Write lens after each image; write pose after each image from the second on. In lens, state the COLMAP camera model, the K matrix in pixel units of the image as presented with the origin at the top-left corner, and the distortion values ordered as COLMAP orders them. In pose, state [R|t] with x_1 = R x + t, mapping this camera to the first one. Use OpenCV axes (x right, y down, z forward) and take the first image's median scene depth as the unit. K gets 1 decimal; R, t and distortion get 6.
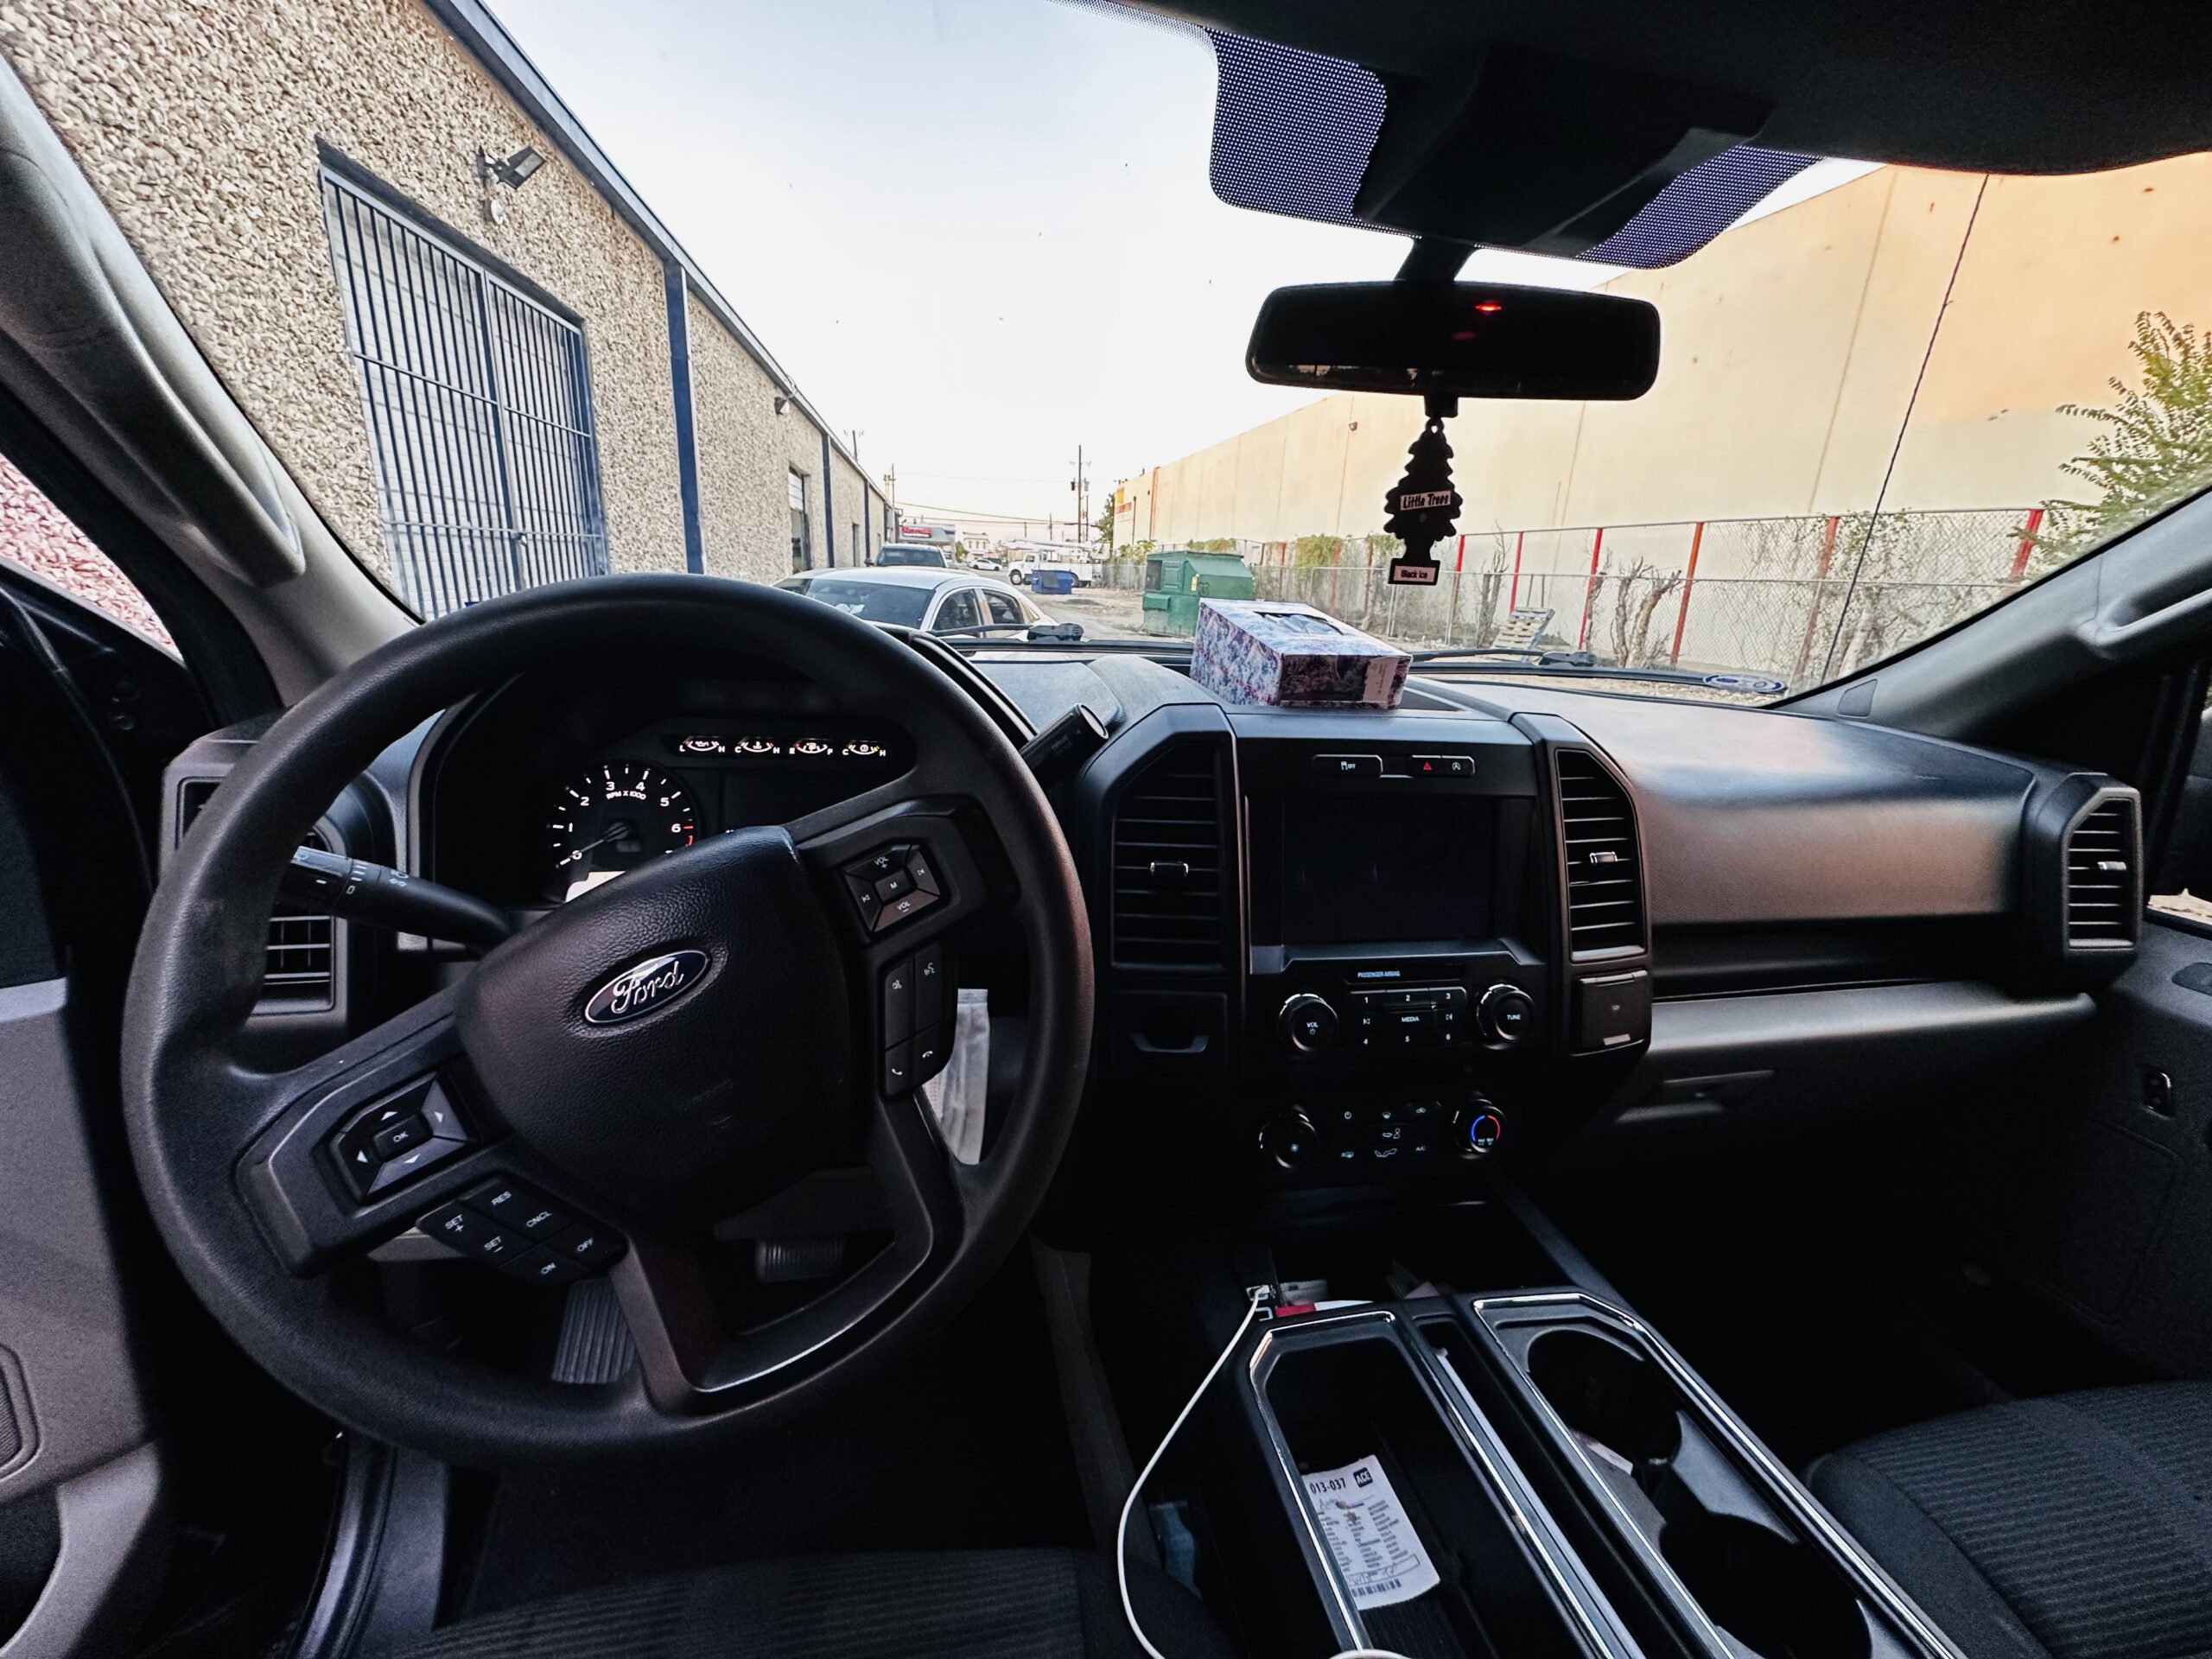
lens RADIAL K [[904.6, 0, 1113.3], [0, 904.6, 839.1], [0, 0, 1]] dist [-0.000595, 0.000535]
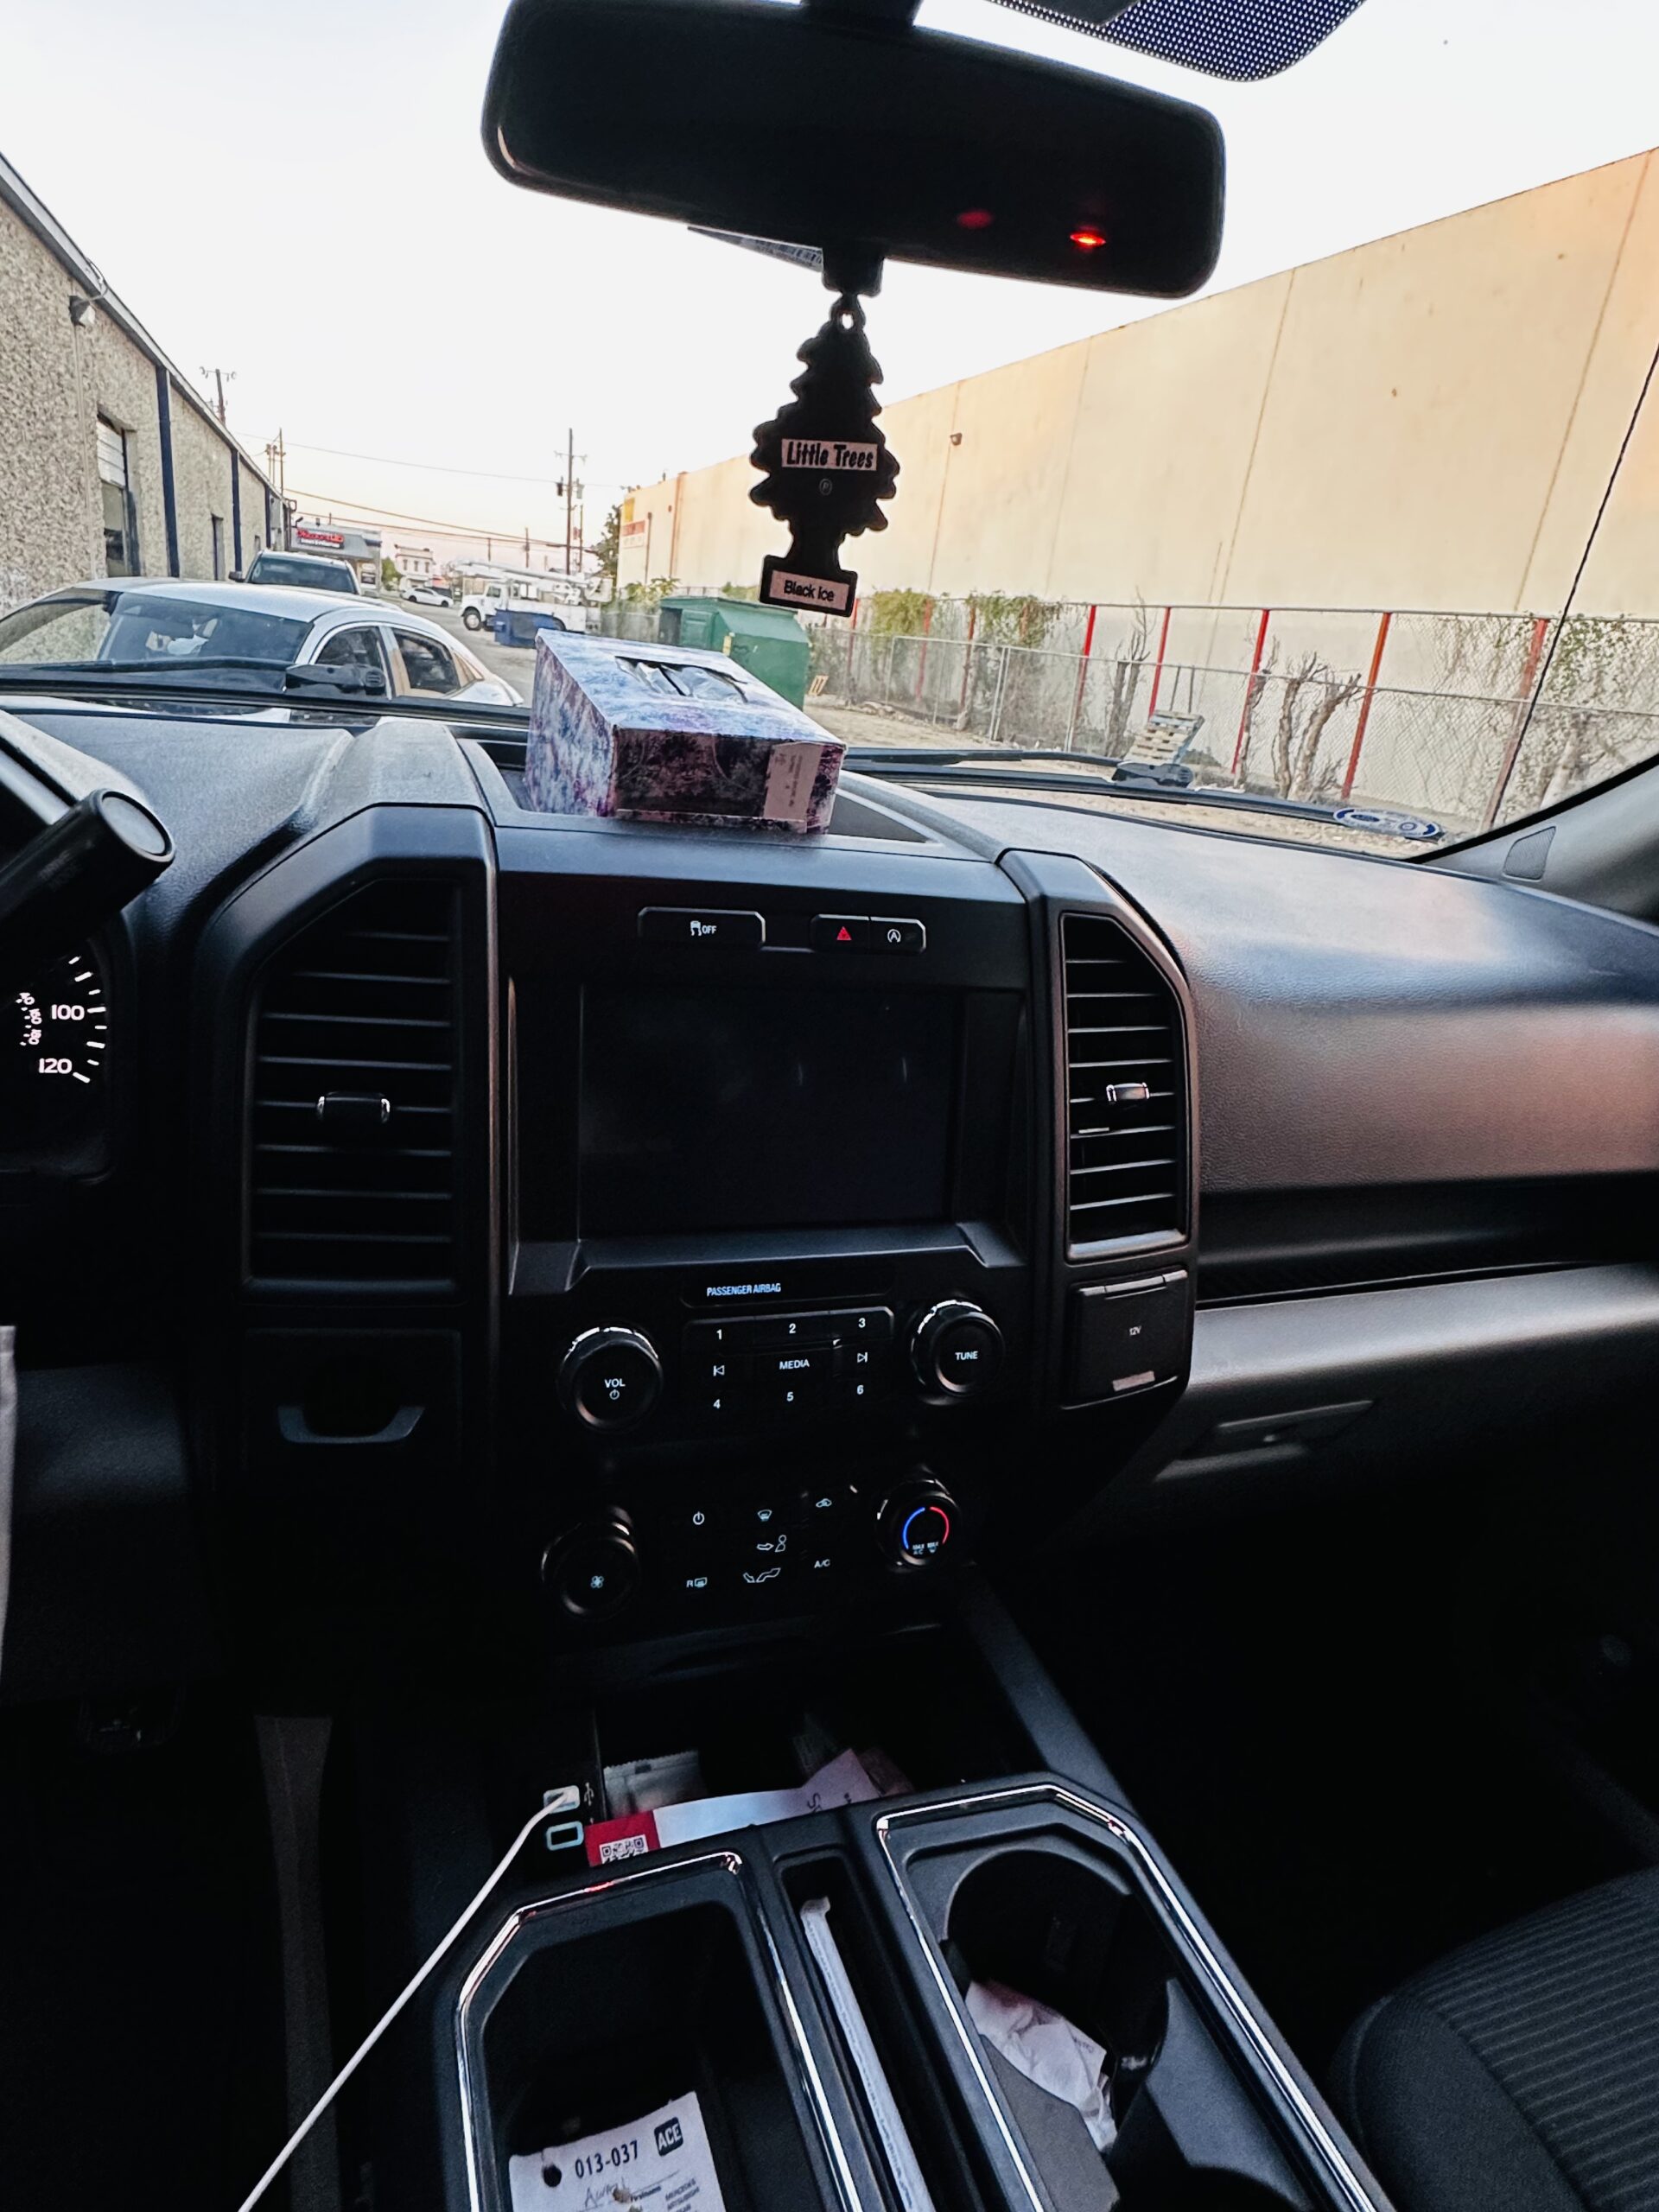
lens RADIAL K [[1243.9, 0, 829.5], [0, 1243.9, 1106.0], [0, 0, 1]] dist [-0.002469, 0.000399]
pose [[0.985791, 0.011779, 0.167564, 0.170089], [-0.024761, 0.996831, 0.075597, -0.025136], [-0.166143, -0.078672, 0.982958, 0.167641]]
